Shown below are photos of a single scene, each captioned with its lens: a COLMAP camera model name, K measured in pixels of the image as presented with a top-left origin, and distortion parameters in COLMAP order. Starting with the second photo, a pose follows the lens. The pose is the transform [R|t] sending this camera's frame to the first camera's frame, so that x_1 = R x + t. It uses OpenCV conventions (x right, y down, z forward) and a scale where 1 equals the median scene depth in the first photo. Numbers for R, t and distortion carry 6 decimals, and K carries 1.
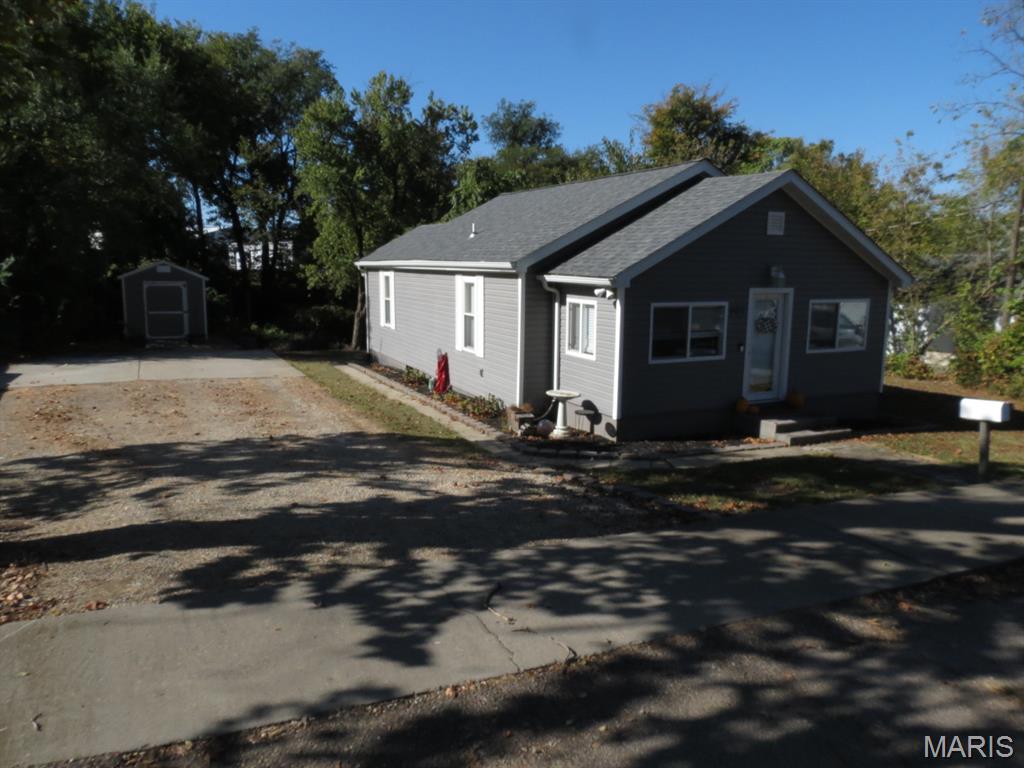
lens RADIAL K [[727.9, 0, 512.0], [0, 727.9, 384.0], [0, 0, 1]] dist [-0.026939, 0.004865]
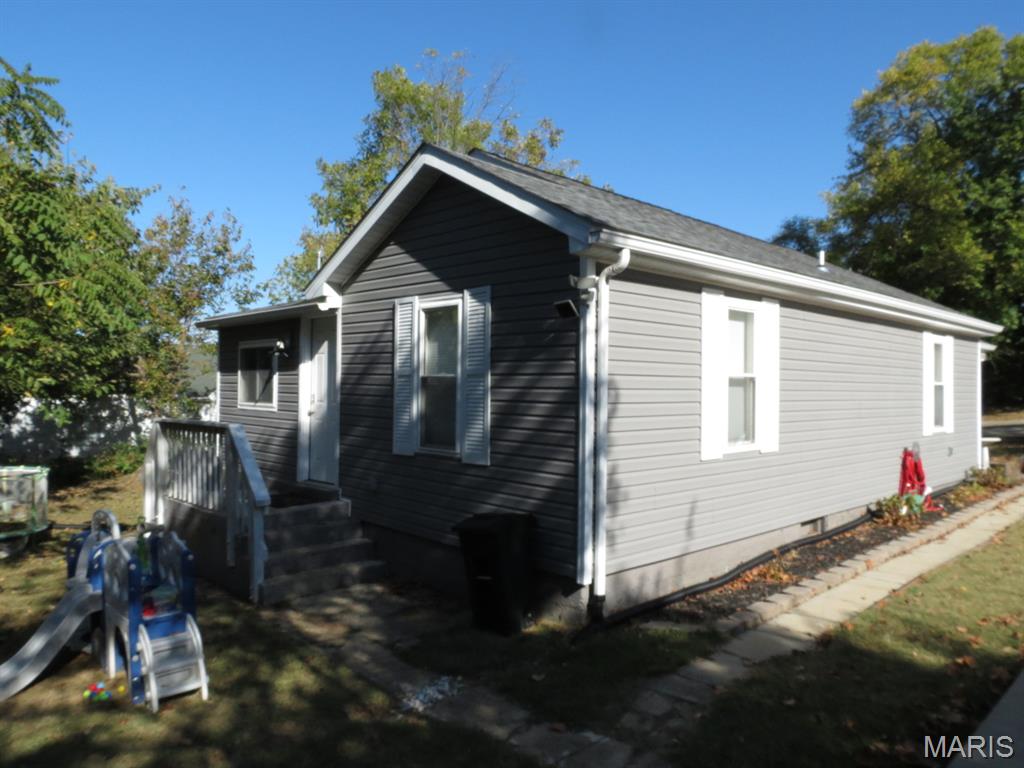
lens RADIAL K [[727.9, 0, 512.0], [0, 727.9, 384.0], [0, 0, 1]] dist [-0.026939, 0.004865]
pose [[-0.318947, -0.002861, 0.947768, -0.293746], [0.147640, 0.987638, 0.052666, -0.091494], [-0.936203, 0.156727, -0.314581, 0.755609]]
